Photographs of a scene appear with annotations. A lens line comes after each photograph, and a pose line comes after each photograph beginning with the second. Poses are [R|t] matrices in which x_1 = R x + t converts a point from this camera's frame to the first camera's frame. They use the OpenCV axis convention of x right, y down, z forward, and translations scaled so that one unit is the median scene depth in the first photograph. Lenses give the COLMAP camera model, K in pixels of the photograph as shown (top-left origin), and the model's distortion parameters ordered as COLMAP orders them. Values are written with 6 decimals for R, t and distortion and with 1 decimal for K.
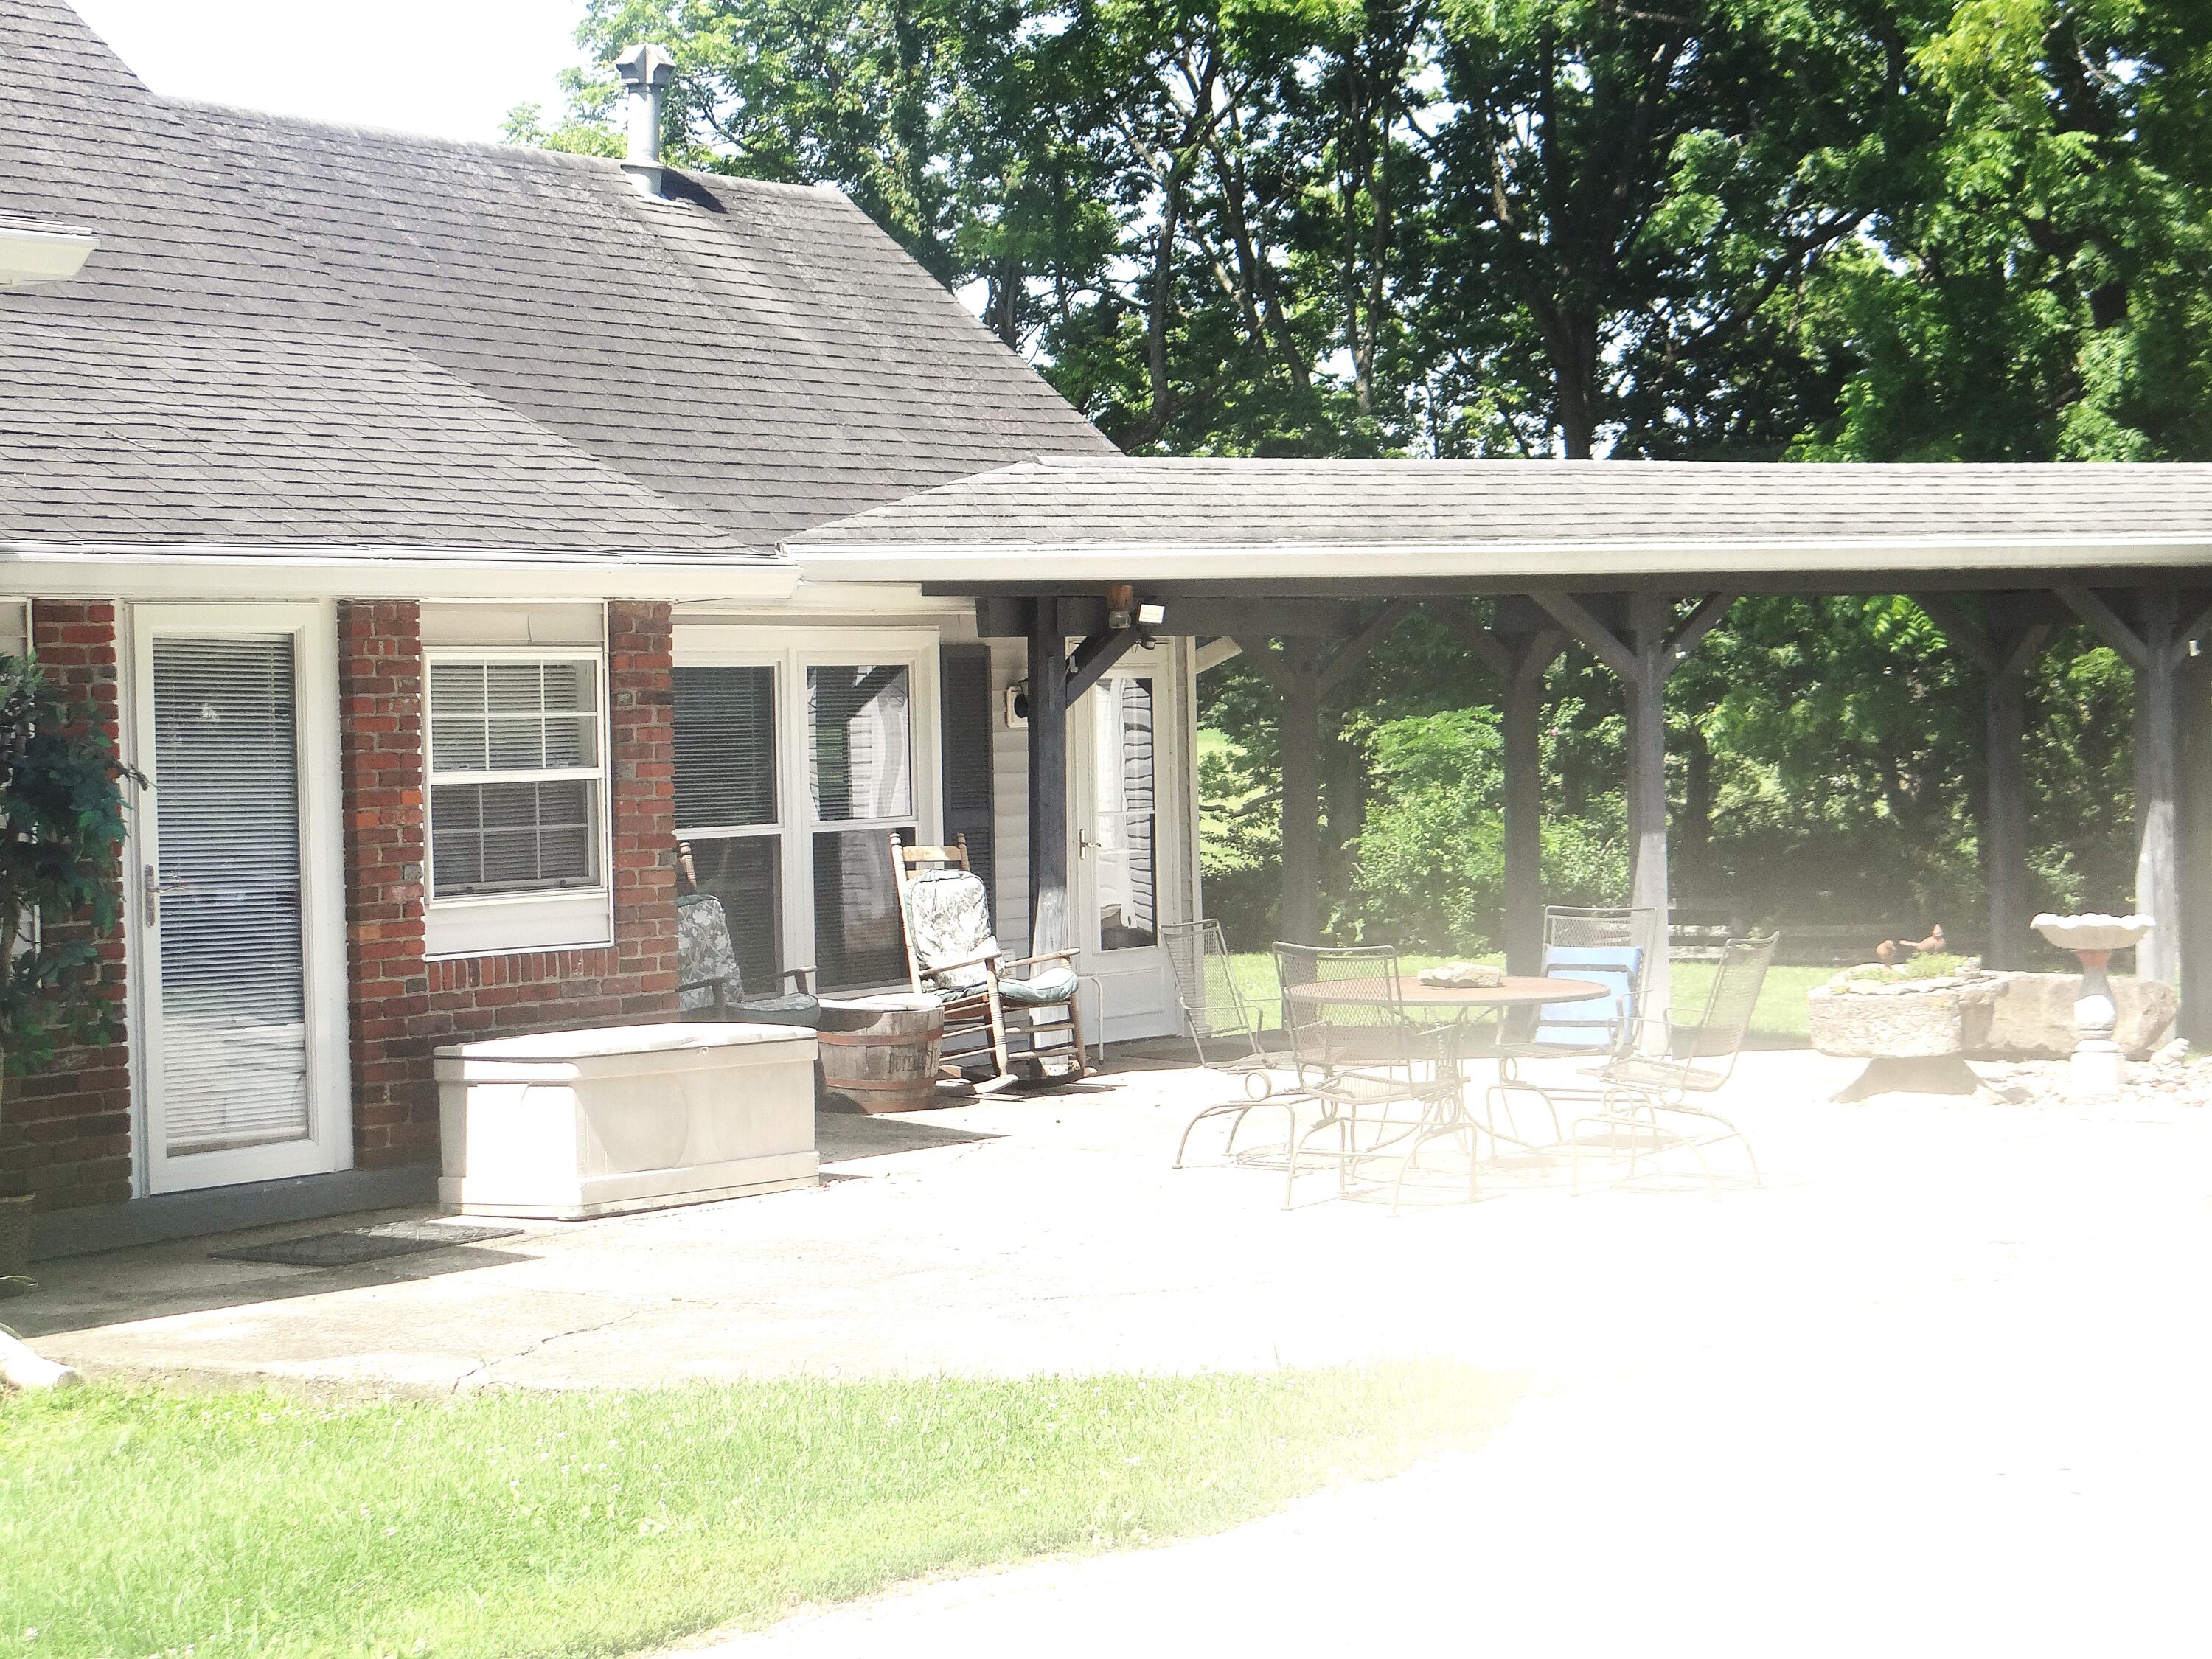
lens RADIAL K [[3803.4, 0, 1106.8], [0, 3803.4, 831.9], [0, 0, 1]] dist [0.015419, 0.000000]
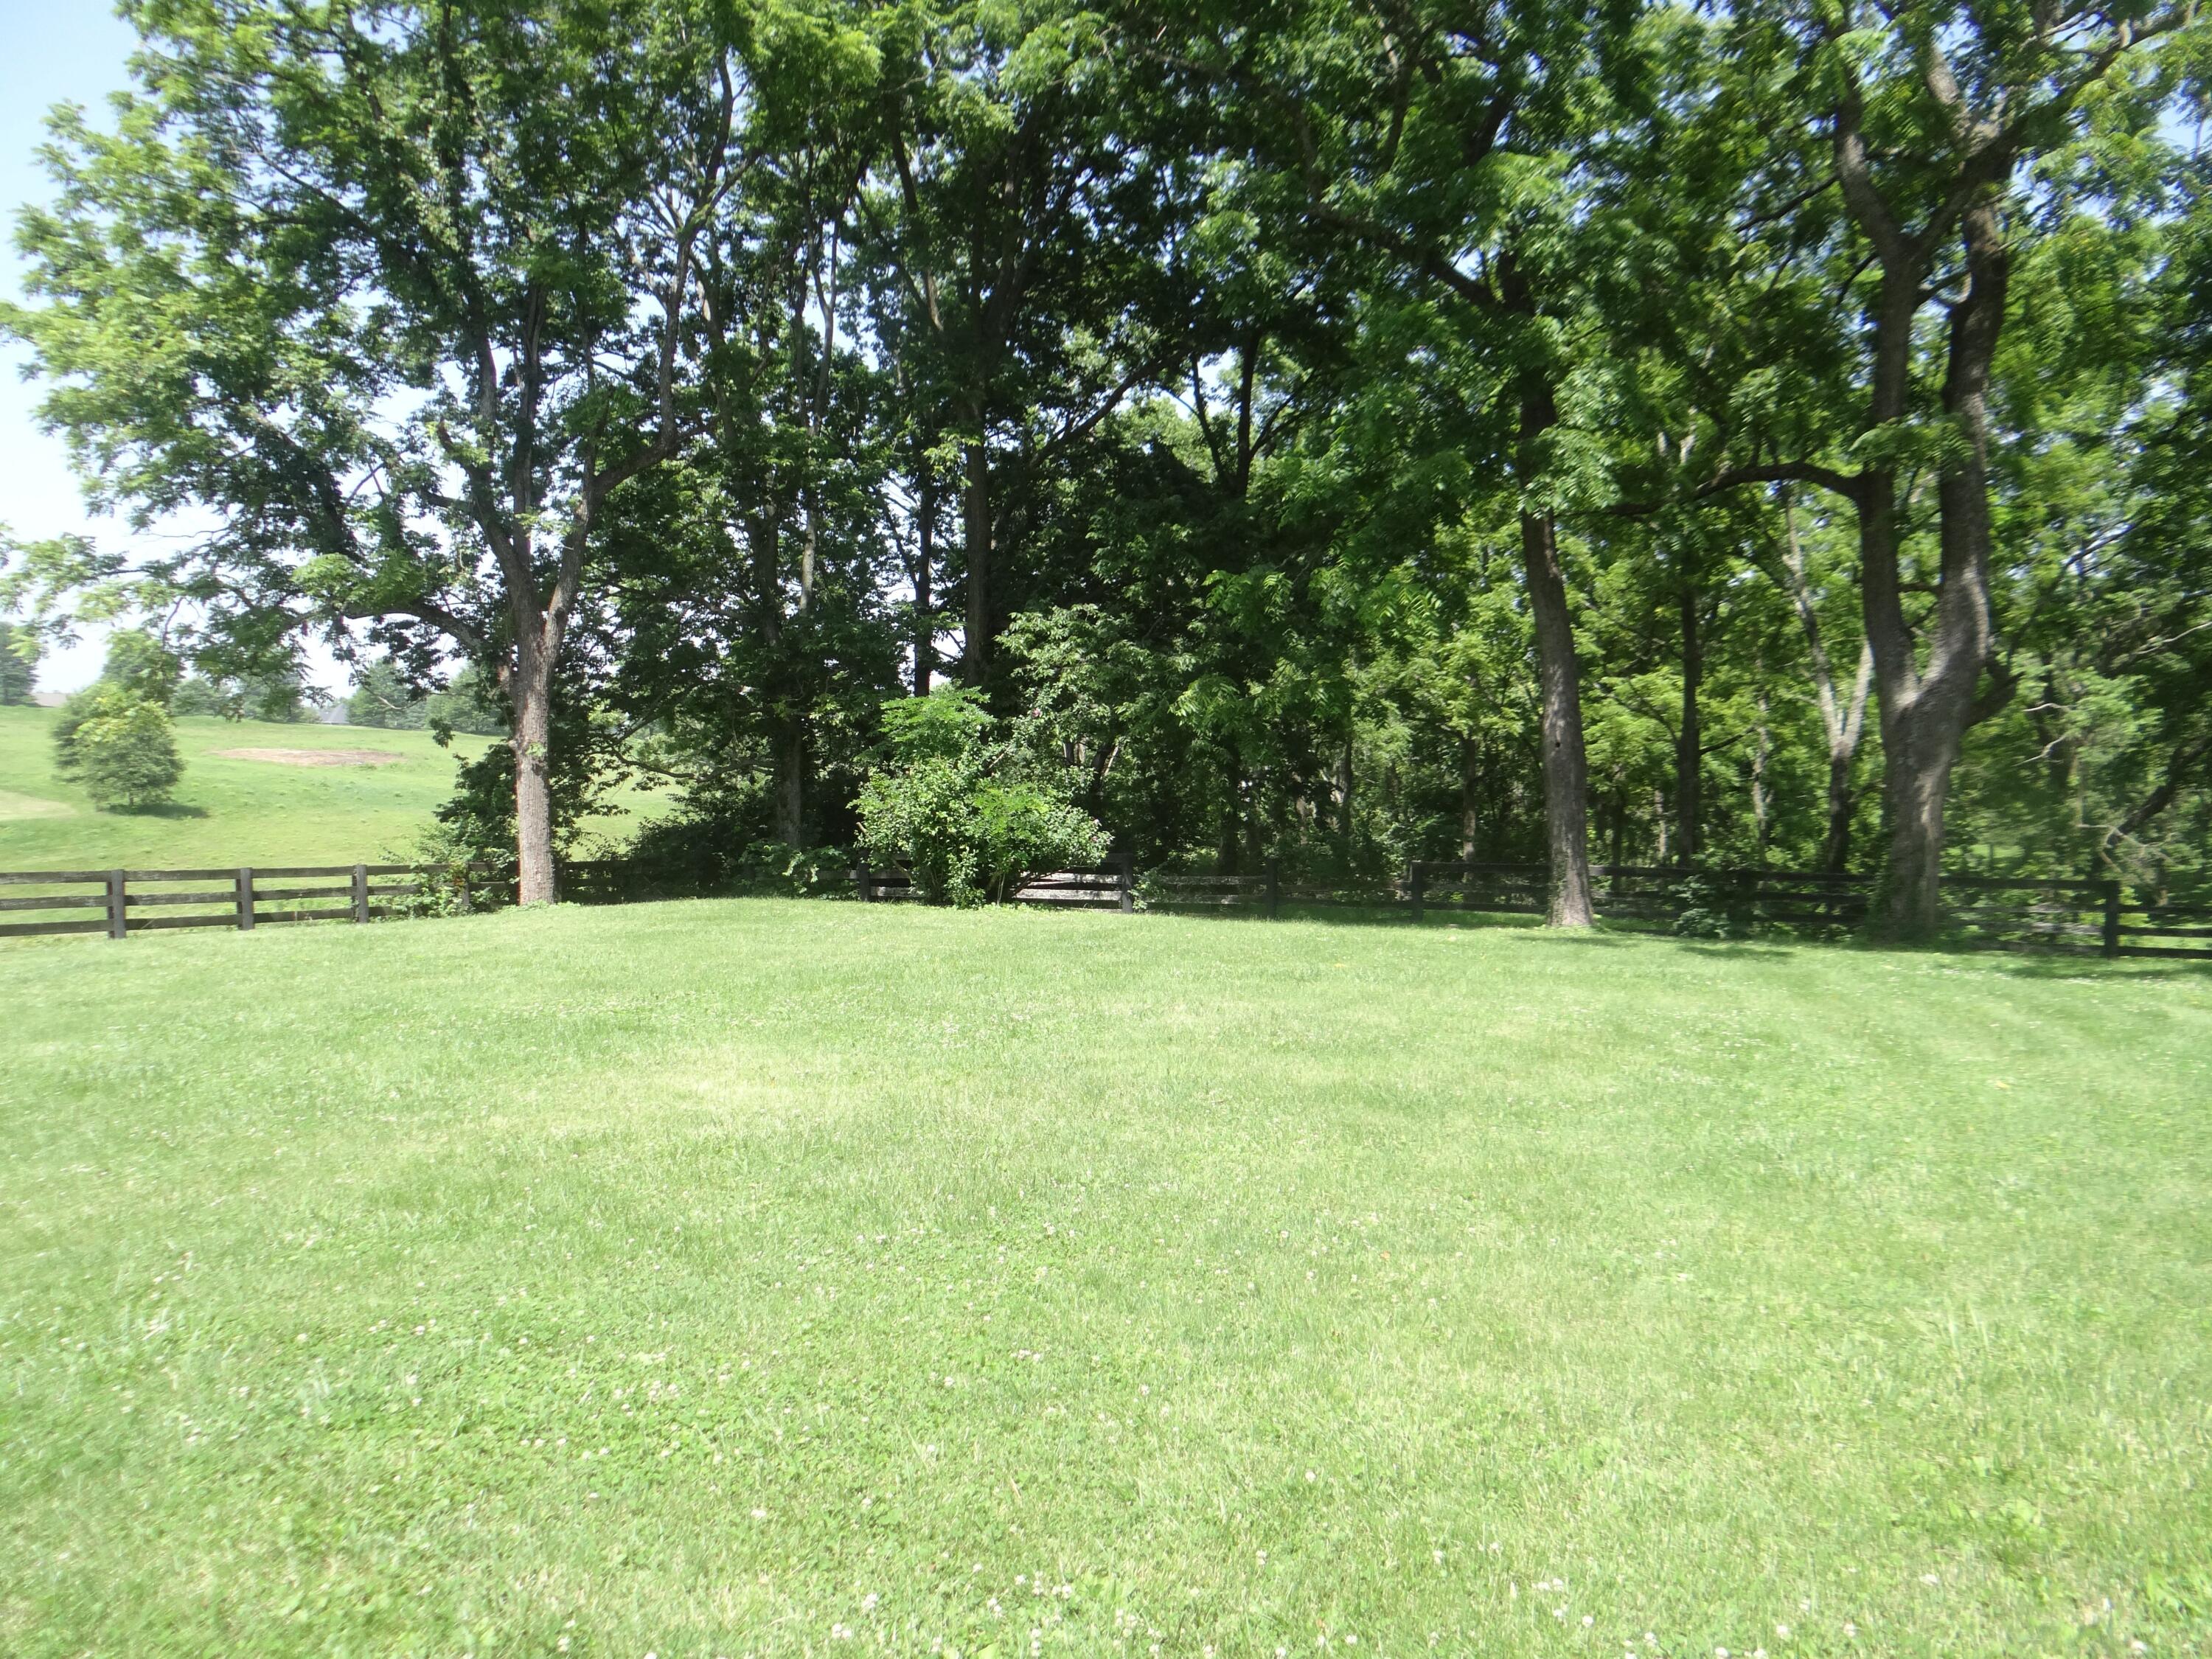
lens RADIAL K [[1775.5, 0, 1097.3], [0, 1775.5, 815.1], [0, 0, 1]] dist [-0.002478, 0.006849]
pose [[0.949841, 0.014295, 0.312407, -0.033470], [-0.017020, 0.999837, 0.005998, 0.001464], [-0.312270, -0.011014, 0.949929, 0.479553]]
